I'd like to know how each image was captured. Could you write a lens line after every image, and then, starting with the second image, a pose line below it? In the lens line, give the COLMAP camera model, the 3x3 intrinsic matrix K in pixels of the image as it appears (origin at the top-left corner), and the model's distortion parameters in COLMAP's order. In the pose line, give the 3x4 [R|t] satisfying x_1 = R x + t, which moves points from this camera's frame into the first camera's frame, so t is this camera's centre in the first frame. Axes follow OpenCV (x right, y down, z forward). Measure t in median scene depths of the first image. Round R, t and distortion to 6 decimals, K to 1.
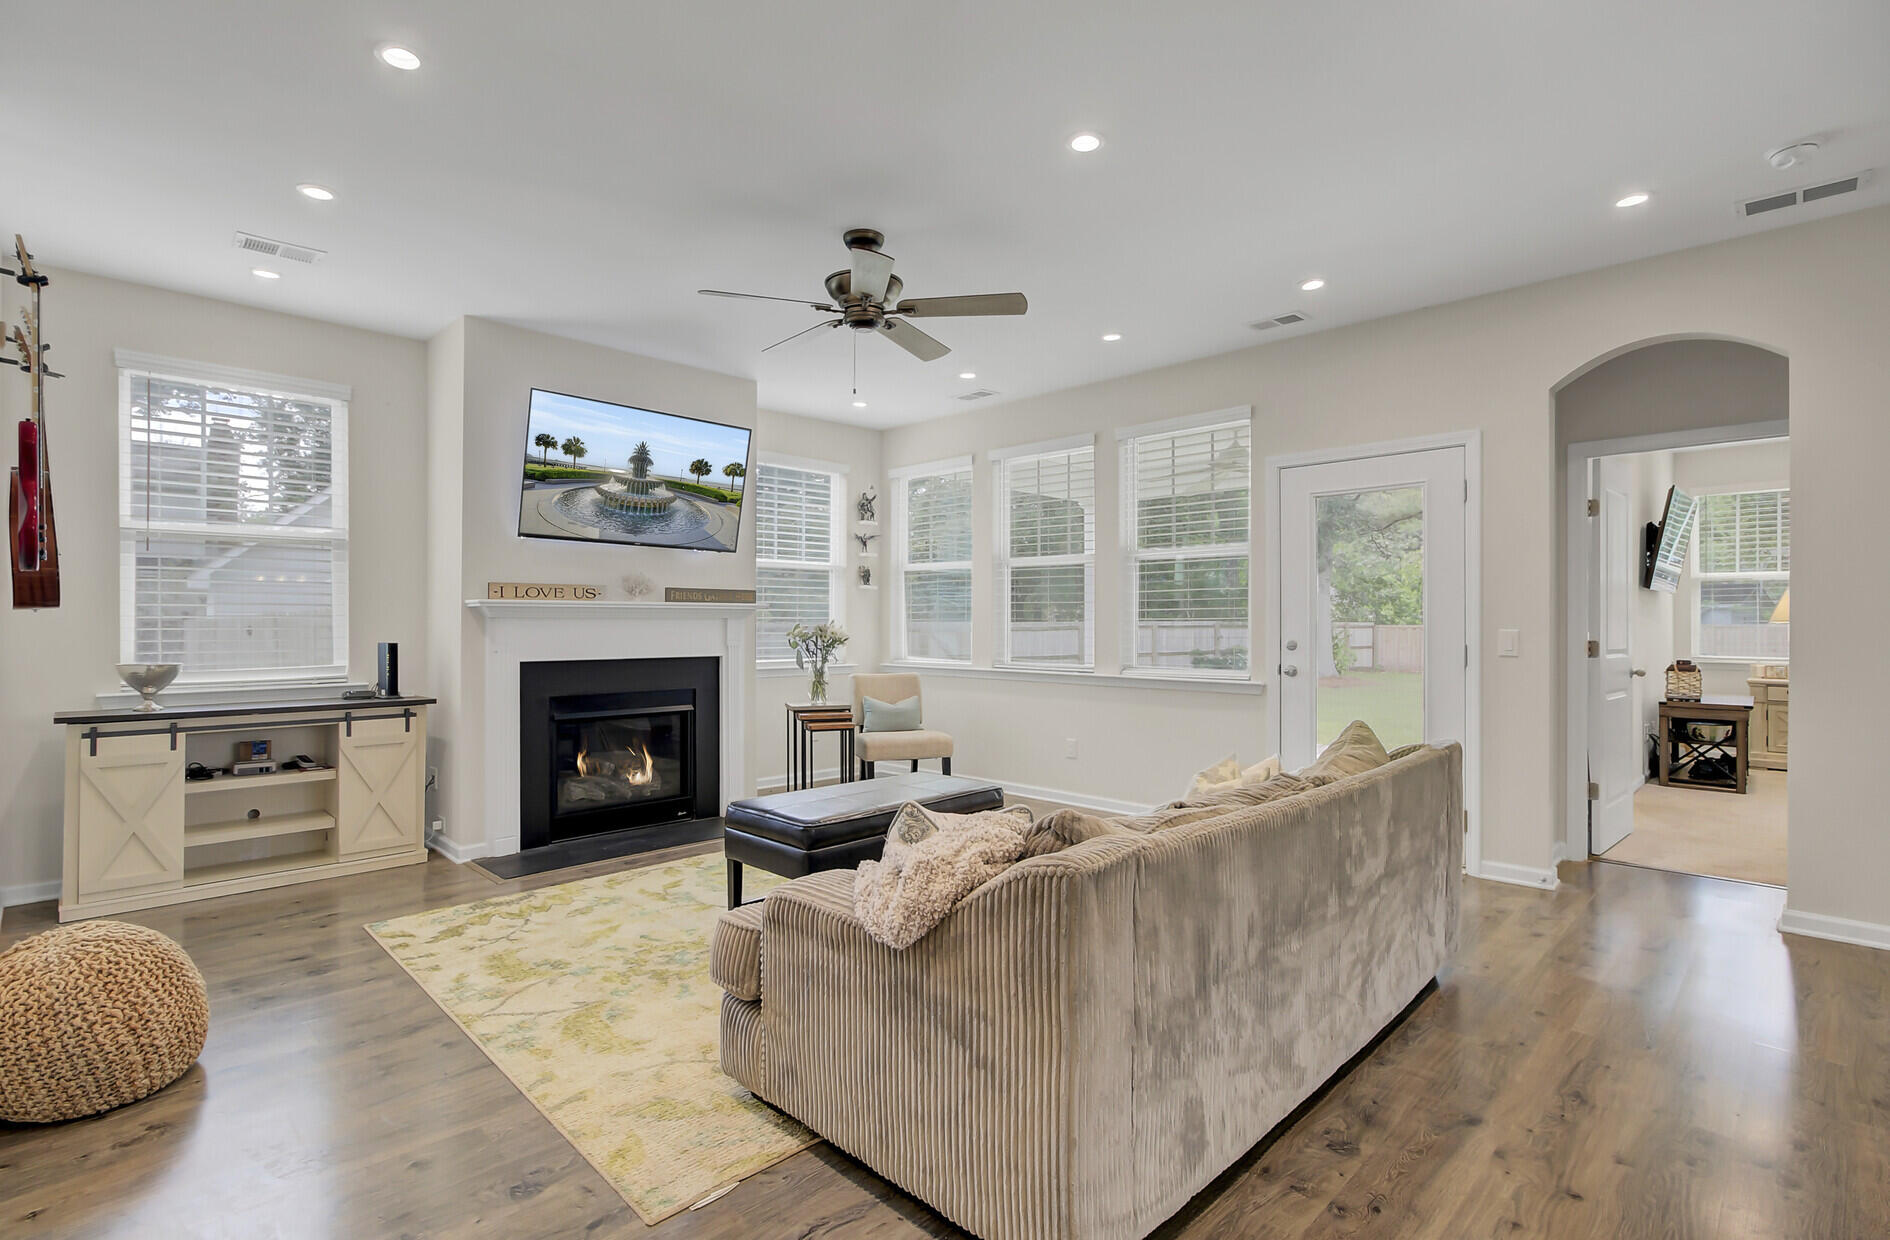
lens RADIAL K [[903.7, 0, 940.2], [0, 903.7, 614.8], [0, 0, 1]] dist [-0.056072, 0.062334]
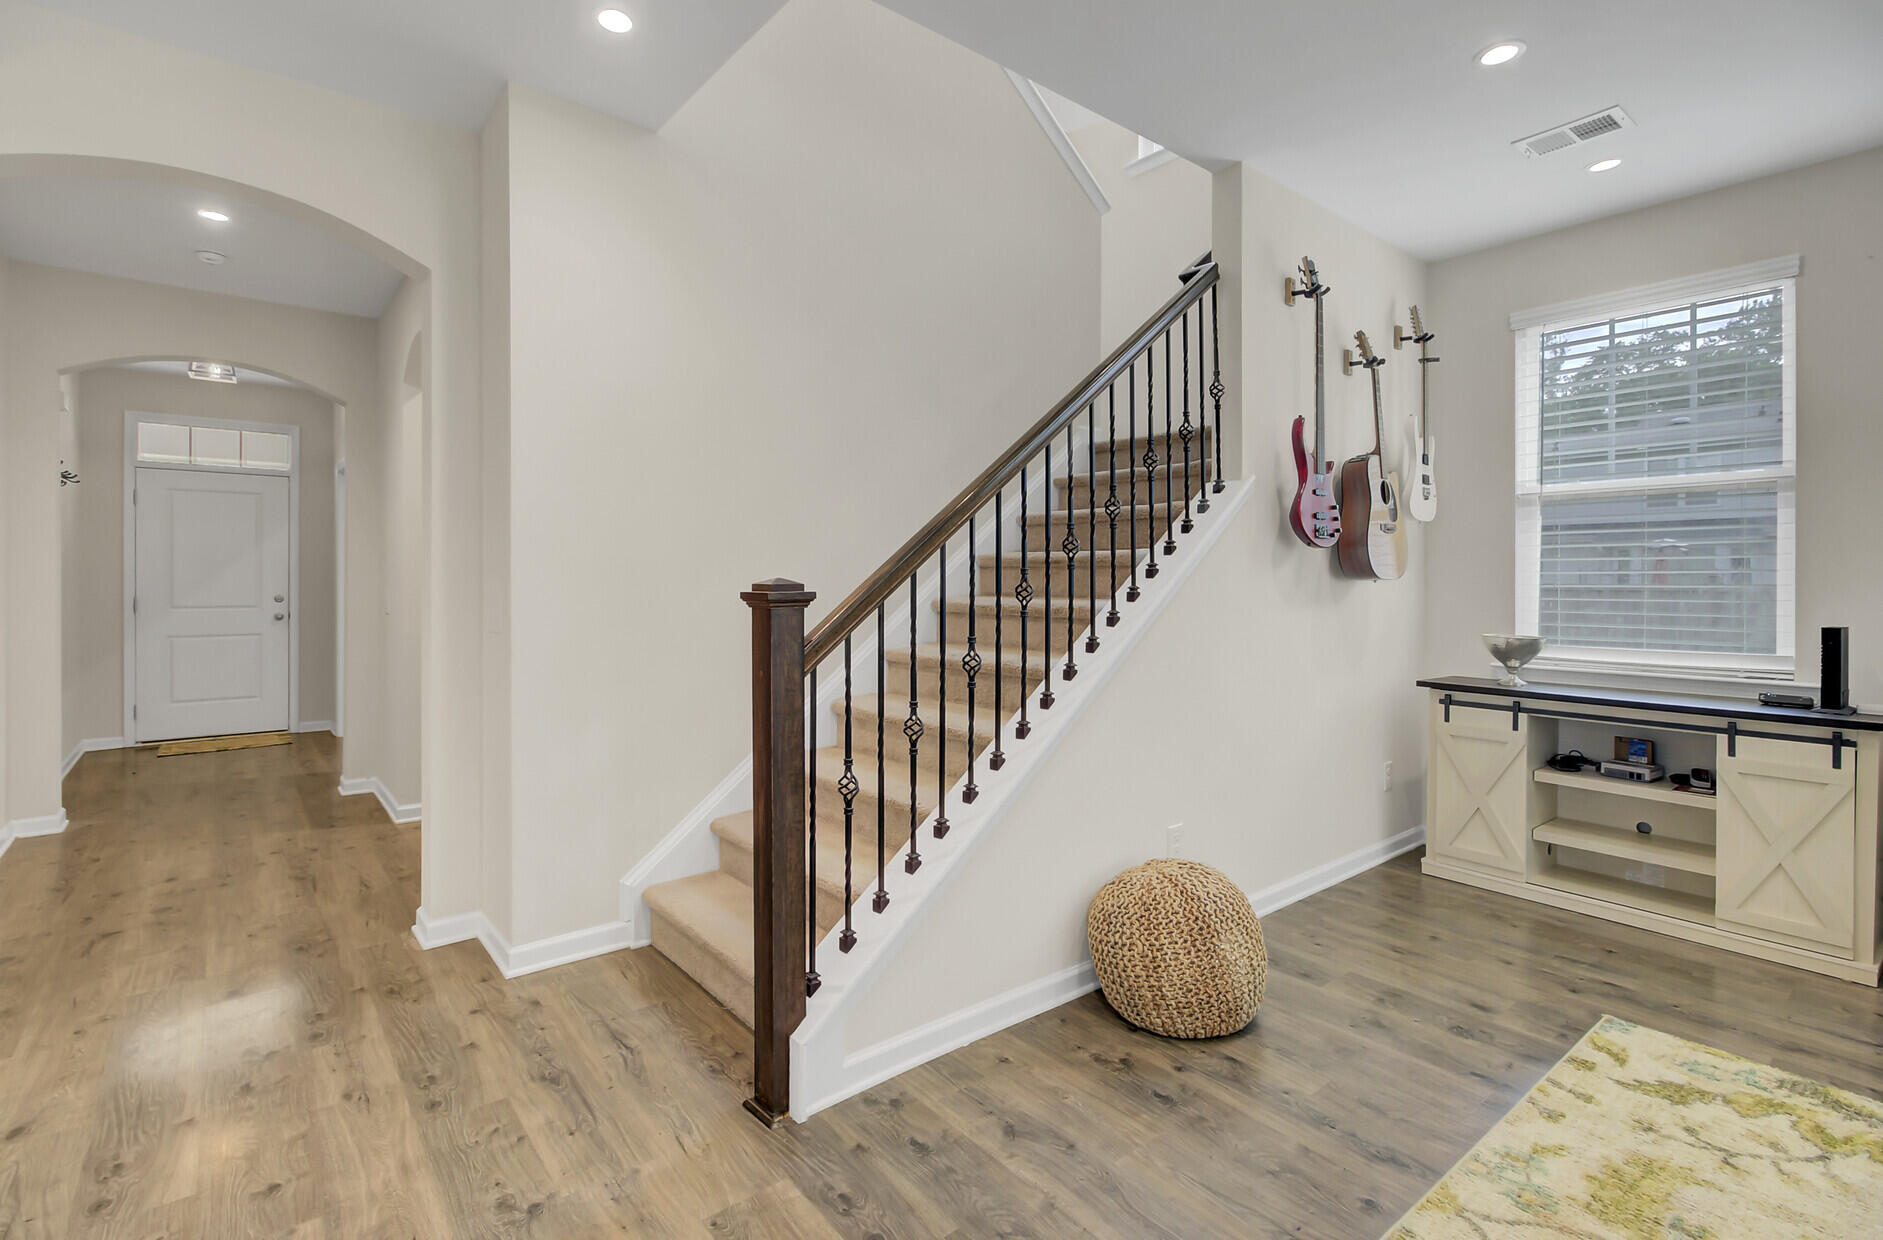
lens RADIAL K [[871.0, 0, 903.5], [0, 871.0, 581.5], [0, 0, 1]] dist [-0.002482, -0.000507]
pose [[-0.122941, -0.000829, -0.992414, 0.092675], [0.003343, 0.999994, -0.001250, -0.003136], [0.992408, -0.003472, -0.122938, 0.399670]]
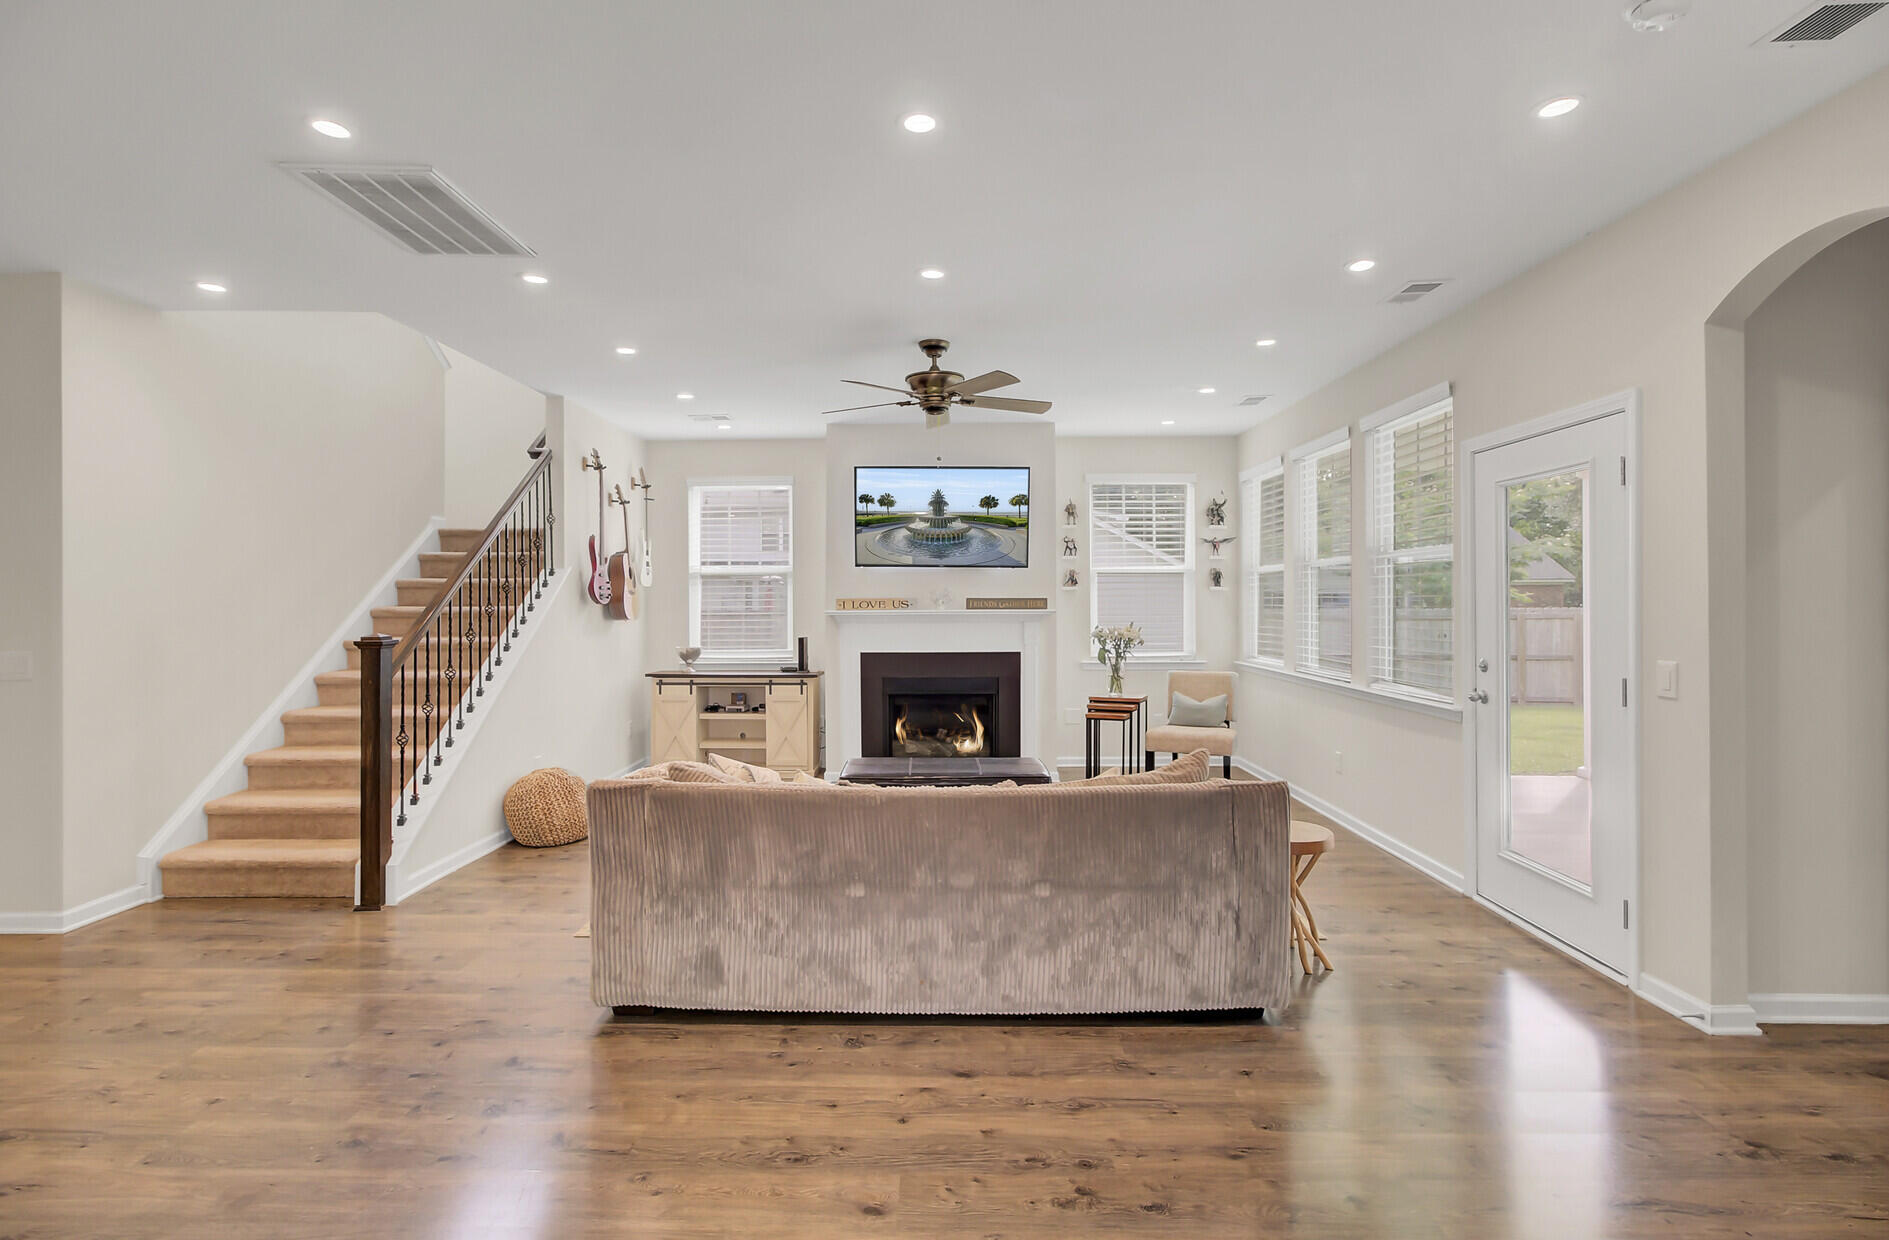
lens RADIAL K [[903.2, 0, 939.7], [0, 903.2, 614.8], [0, 0, 1]] dist [-0.056072, 0.062334]
pose [[0.694782, 0.005659, -0.719198, 0.675866], [0.010205, 0.999791, 0.017725, -0.032614], [0.719148, -0.019655, 0.694579, 0.075750]]
